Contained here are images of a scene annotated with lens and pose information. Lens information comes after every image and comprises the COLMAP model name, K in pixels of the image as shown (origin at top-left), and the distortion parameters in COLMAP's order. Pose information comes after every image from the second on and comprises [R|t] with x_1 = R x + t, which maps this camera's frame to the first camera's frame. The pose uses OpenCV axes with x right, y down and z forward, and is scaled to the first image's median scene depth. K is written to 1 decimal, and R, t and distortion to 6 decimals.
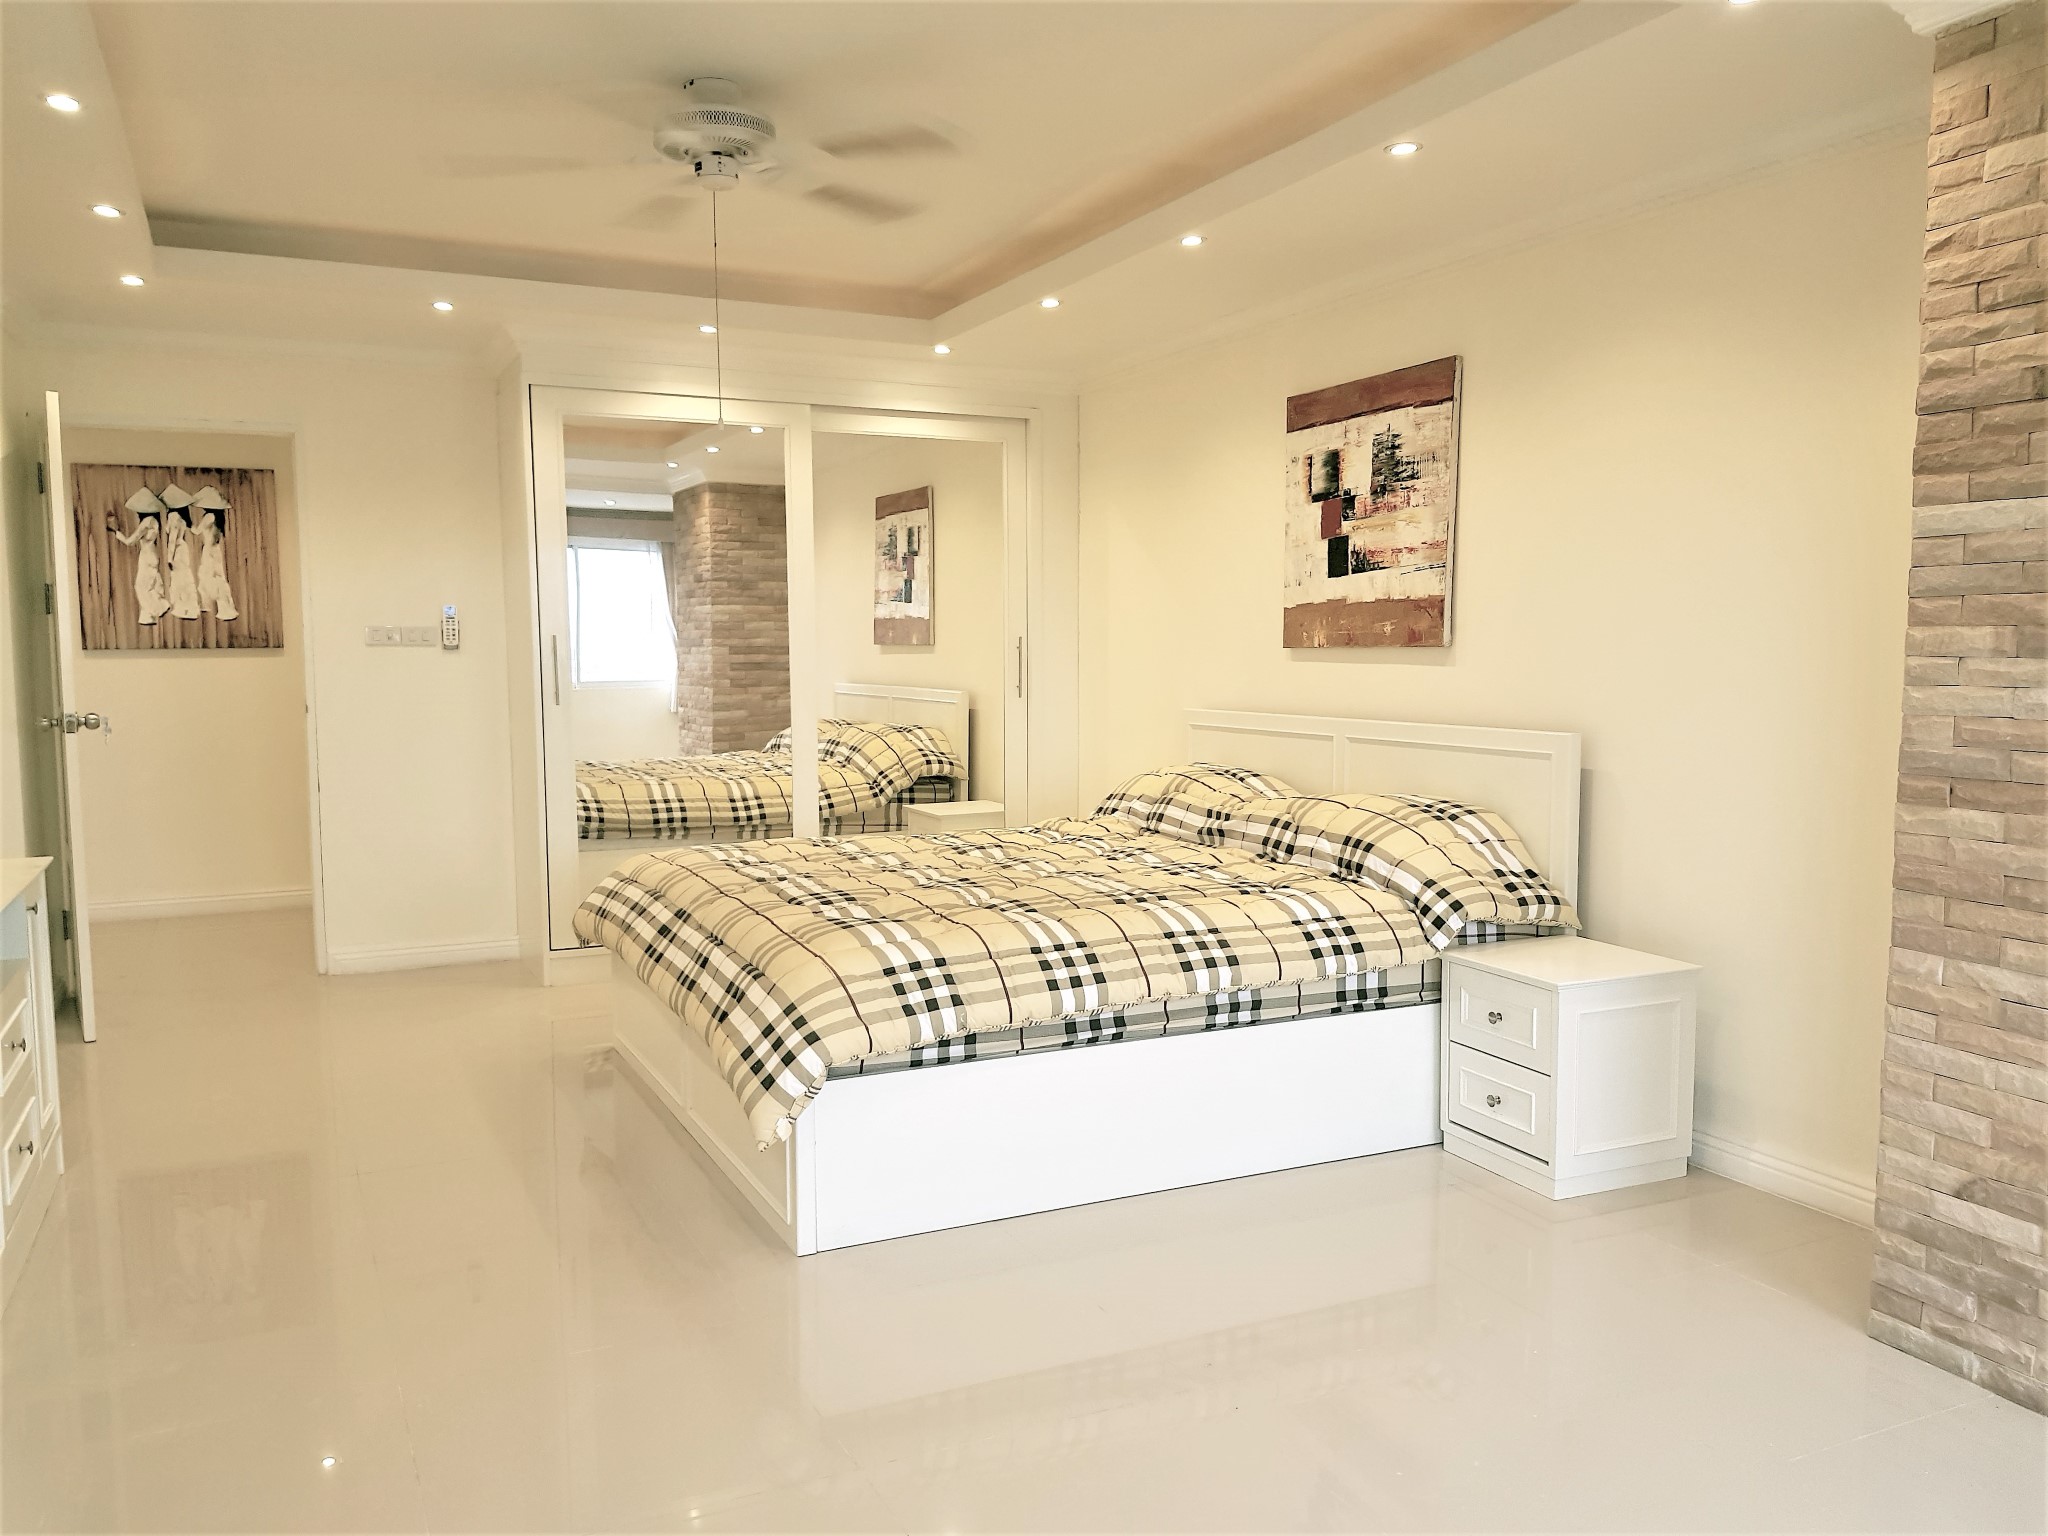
lens RADIAL K [[1603.9, 0, 1030.1], [0, 1603.9, 783.9], [0, 0, 1]] dist [0.089862, -0.156027]
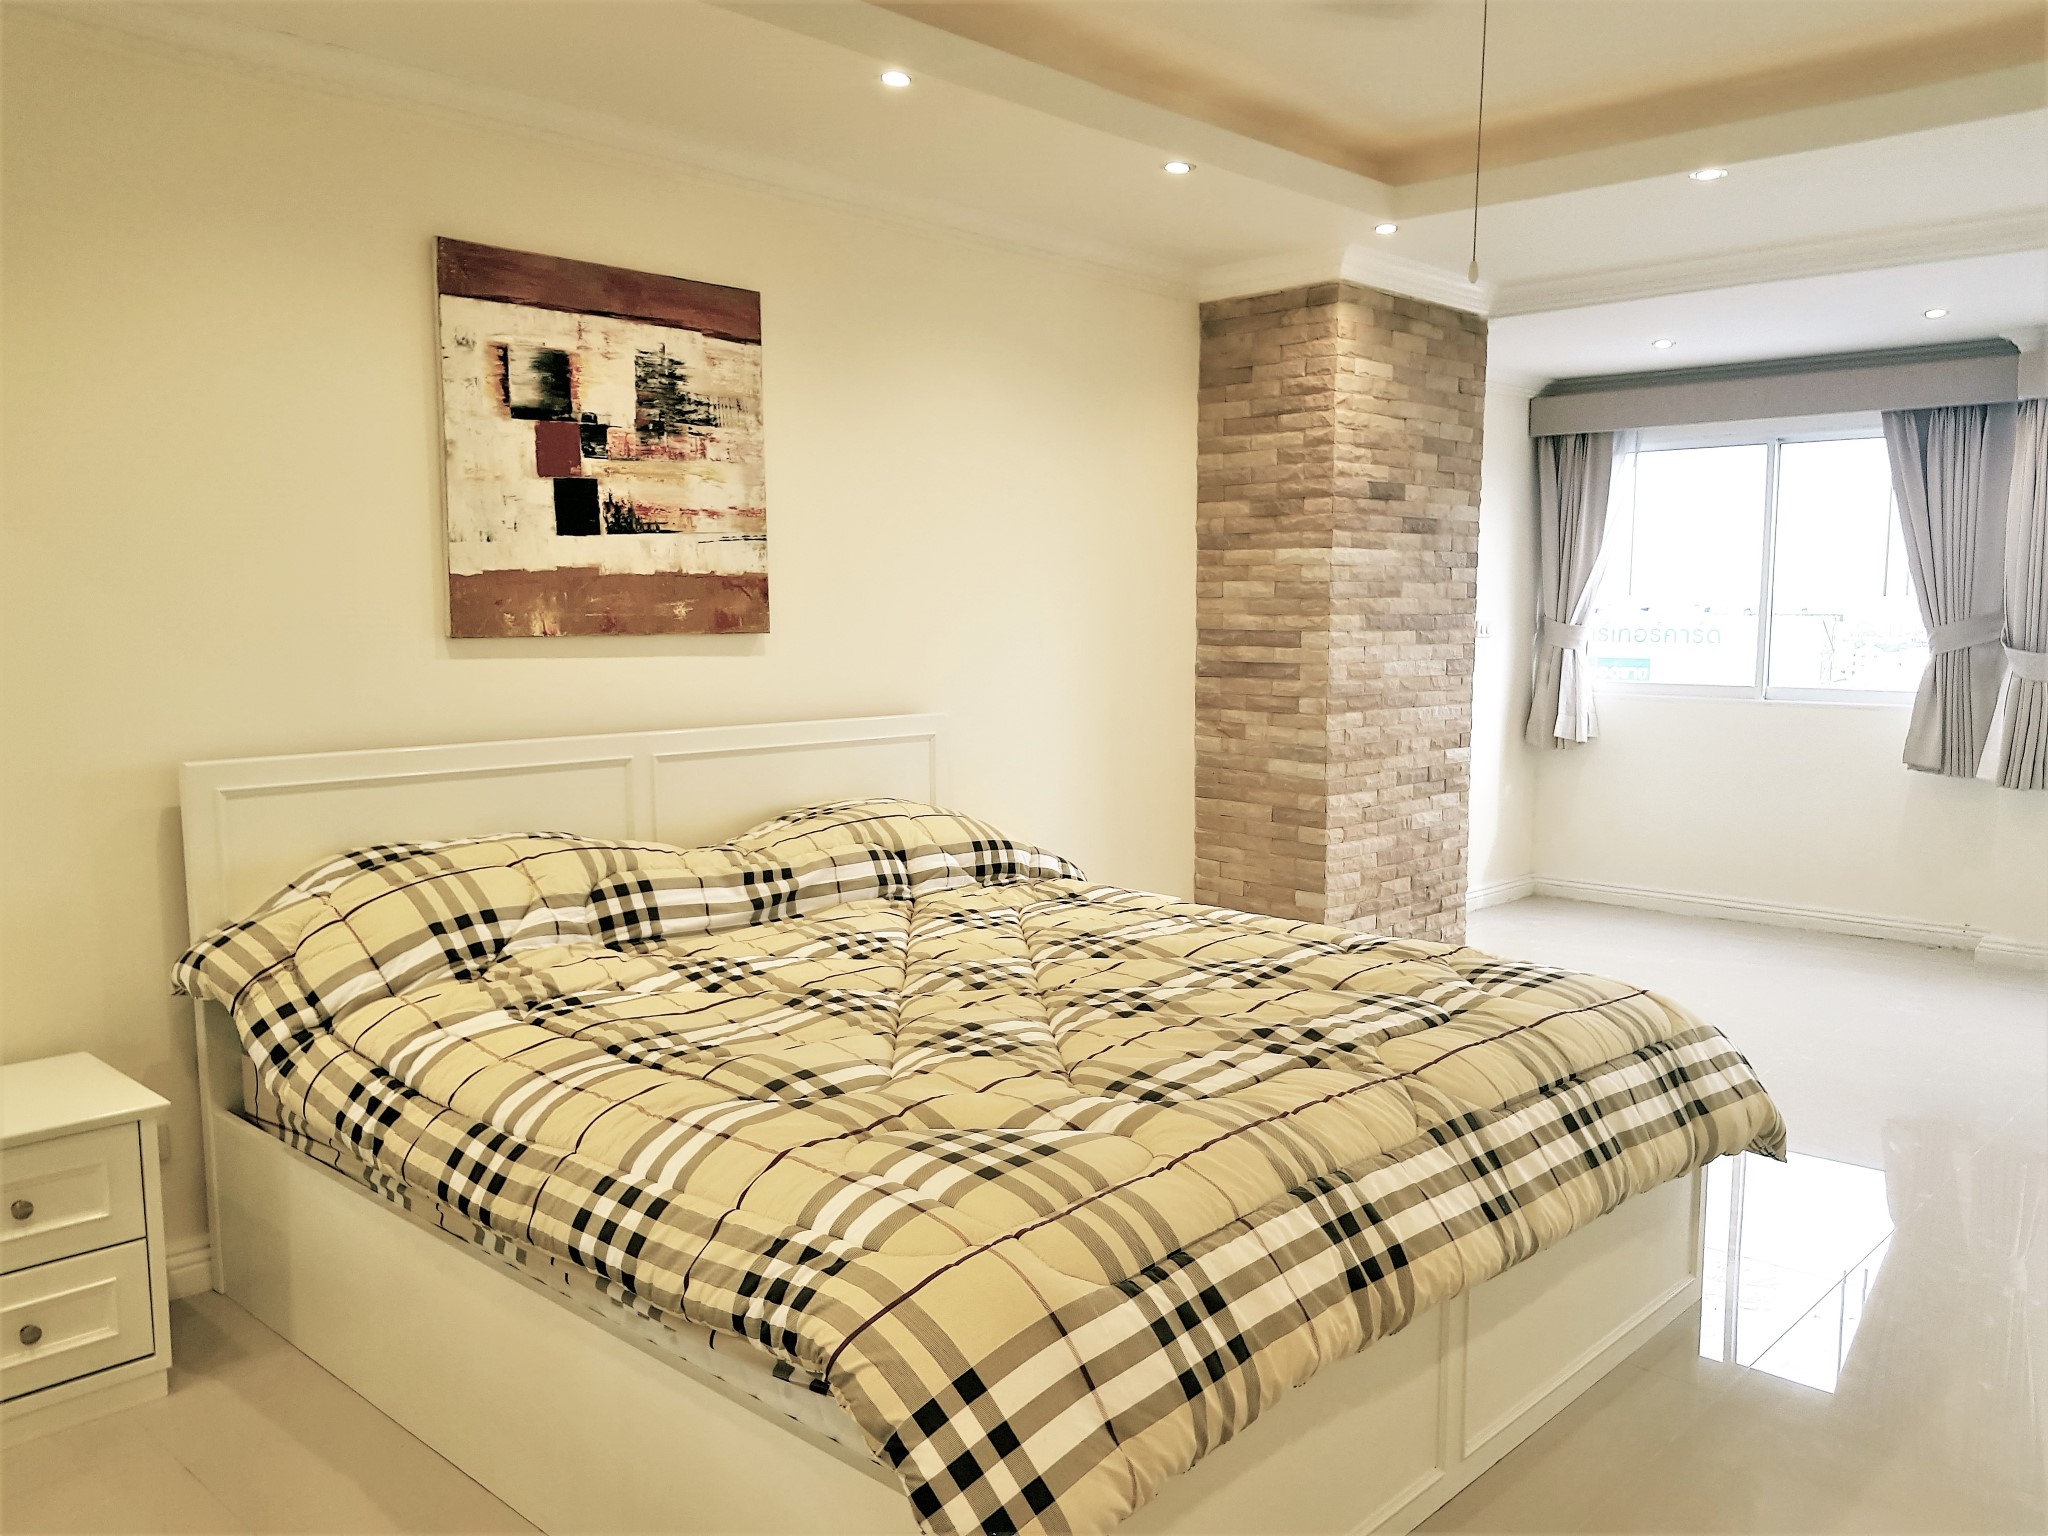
lens RADIAL K [[1603.9, 0, 1027.2], [0, 1603.9, 776.9], [0, 0, 1]] dist [0.089862, -0.156027]
pose [[-0.367597, -0.087594, 0.925851, -0.562808], [0.088285, 0.987771, 0.128505, -0.101517], [-0.925785, 0.128976, -0.355369, 1.123194]]
